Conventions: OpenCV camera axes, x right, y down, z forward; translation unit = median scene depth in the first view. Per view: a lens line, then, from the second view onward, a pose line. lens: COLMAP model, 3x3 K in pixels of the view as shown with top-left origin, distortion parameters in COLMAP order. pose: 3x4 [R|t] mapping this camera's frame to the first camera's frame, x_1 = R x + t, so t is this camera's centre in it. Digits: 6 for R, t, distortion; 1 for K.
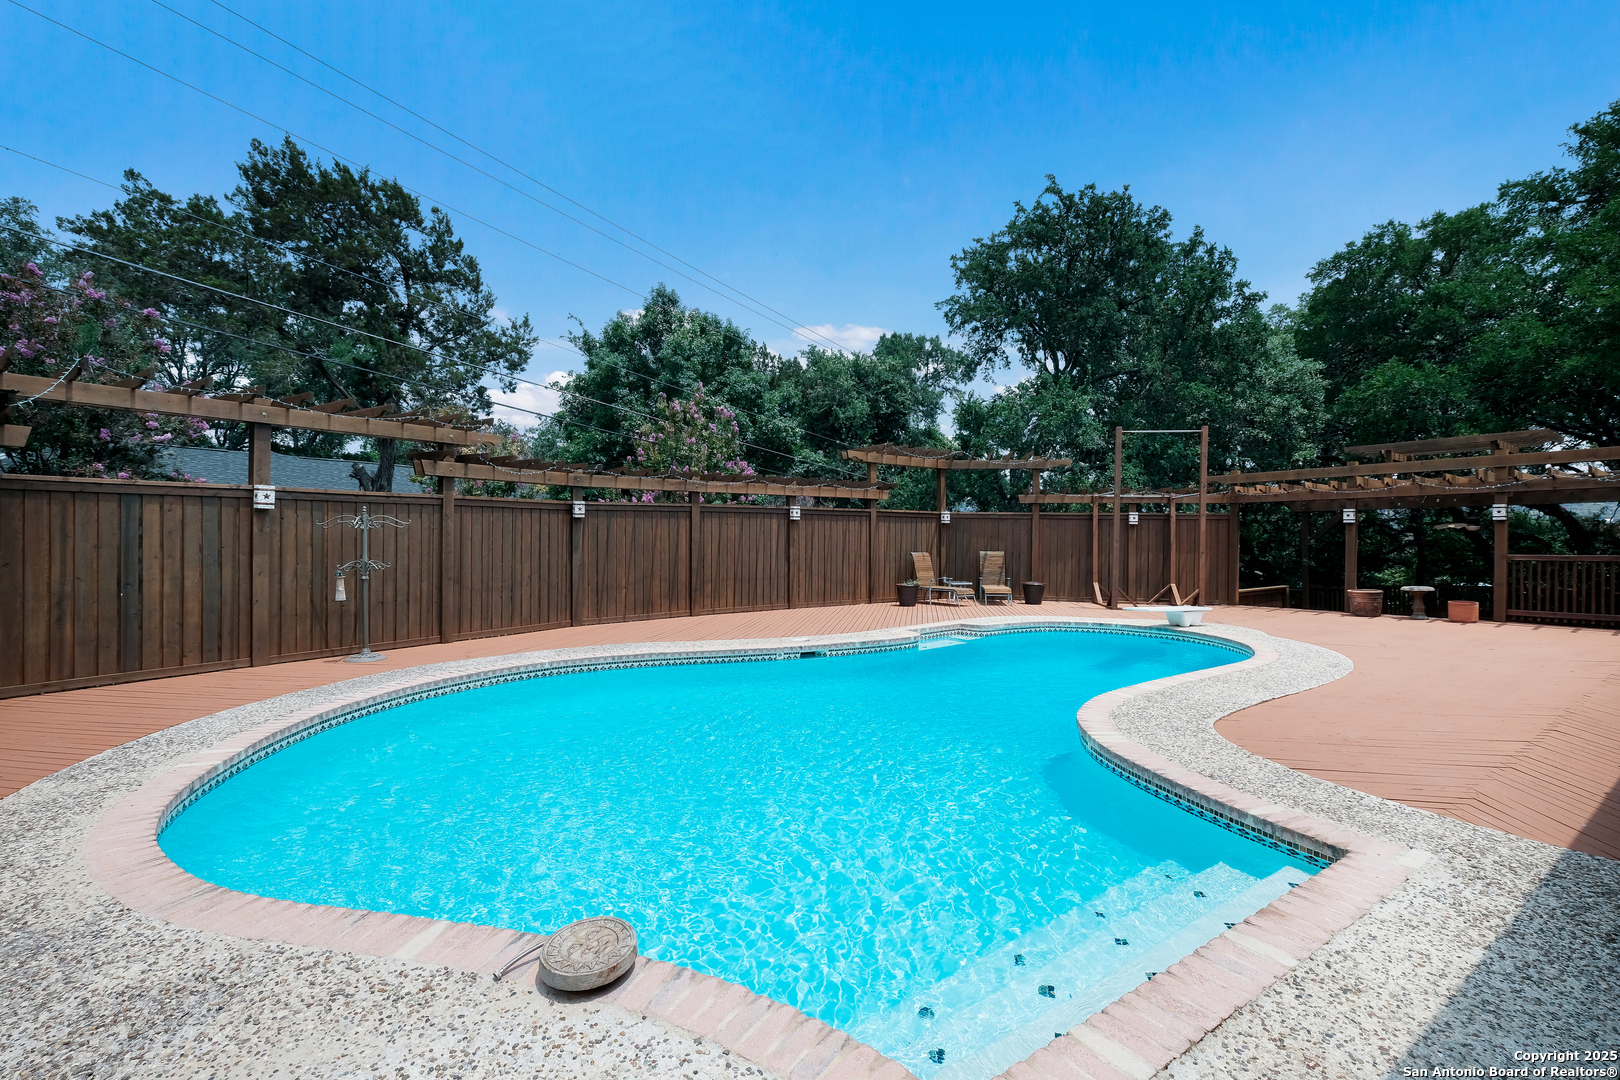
lens RADIAL K [[700.2, 0, 807.8], [0, 700.2, 537.6], [0, 0, 1]] dist [-0.006221, 0.001721]
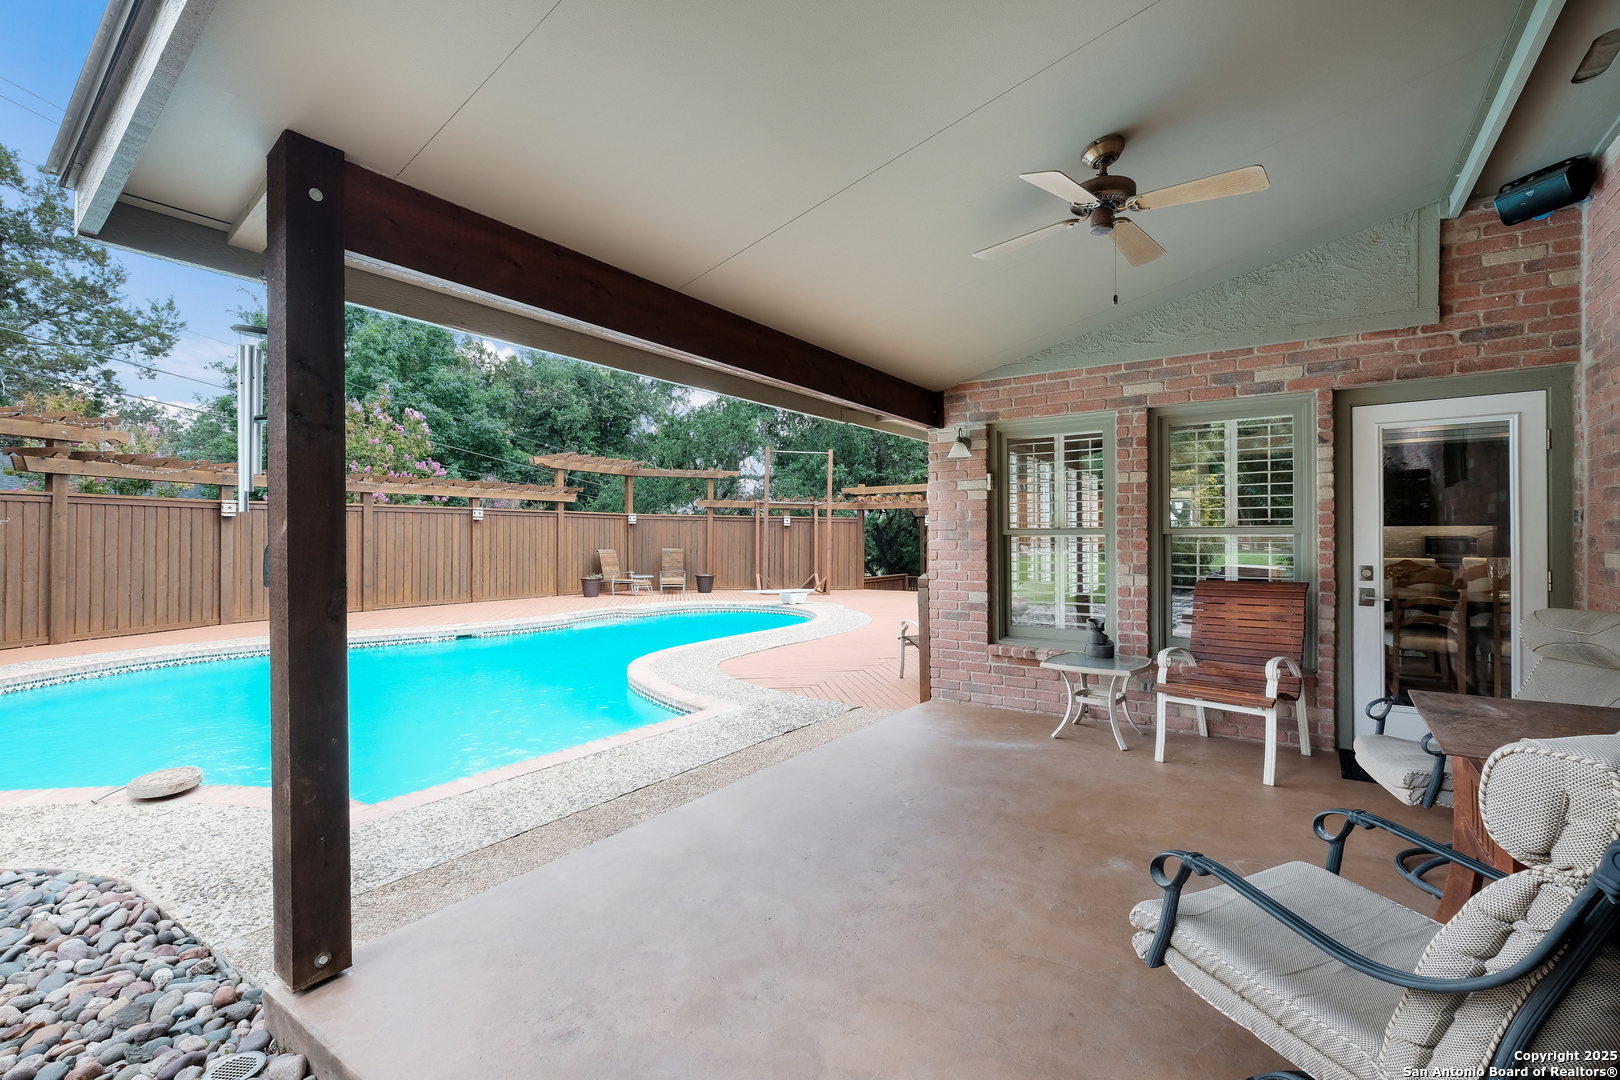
lens RADIAL K [[700.2, 0, 817.4], [0, 700.2, 534.0], [0, 0, 1]] dist [-0.006221, 0.001721]
pose [[0.938872, 0.001211, 0.344264, 0.090308], [-0.000011, 0.999994, -0.003486, 0.000089], [-0.344266, 0.003269, 0.938866, -0.173574]]
